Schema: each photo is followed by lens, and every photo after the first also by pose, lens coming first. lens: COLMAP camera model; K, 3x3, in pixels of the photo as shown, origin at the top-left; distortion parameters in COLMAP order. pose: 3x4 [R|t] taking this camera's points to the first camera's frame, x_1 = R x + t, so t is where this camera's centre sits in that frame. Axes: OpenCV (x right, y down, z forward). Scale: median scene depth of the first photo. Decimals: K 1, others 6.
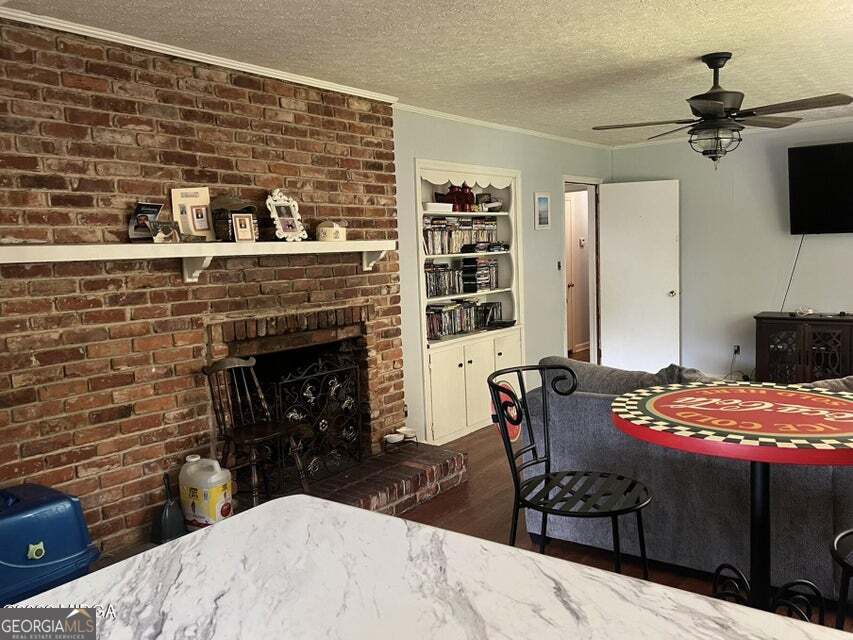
lens RADIAL K [[657.9, 0, 423.6], [0, 657.9, 327.1], [0, 0, 1]] dist [0.036973, -0.058187]
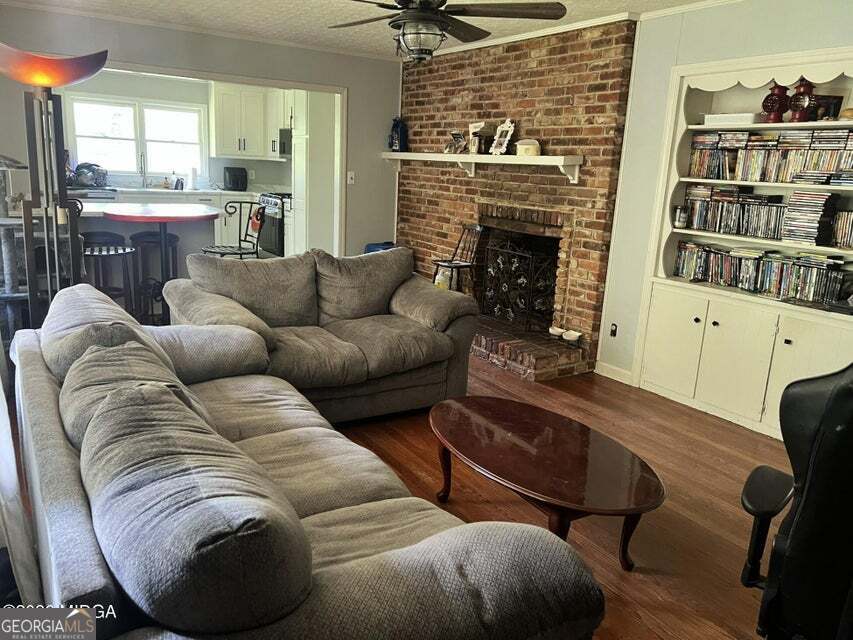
lens RADIAL K [[657.9, 0, 424.2], [0, 657.9, 322.1], [0, 0, 1]] dist [0.036973, -0.058187]
pose [[-0.307127, 0.244903, -0.919617, 1.189800], [-0.145093, 0.942974, 0.299580, -0.176028], [0.940543, 0.225439, -0.254079, 1.171932]]
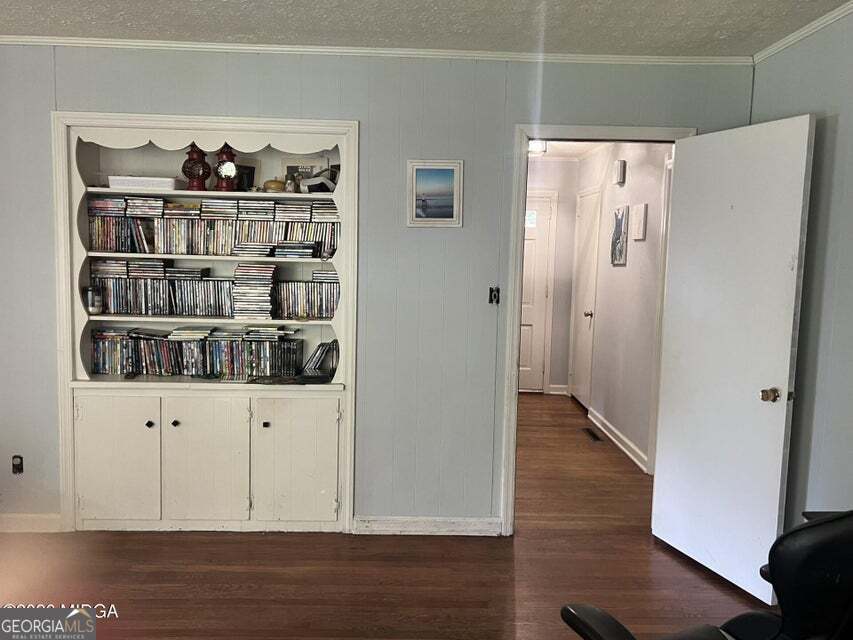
lens RADIAL K [[657.9, 0, 432.9], [0, 657.9, 312.9], [0, 0, 1]] dist [0.036973, -0.058187]
pose [[0.678934, 0.126308, -0.723253, 0.929961], [-0.138439, 0.989444, 0.042840, -0.155540], [0.721030, 0.071041, 0.689253, 0.975030]]
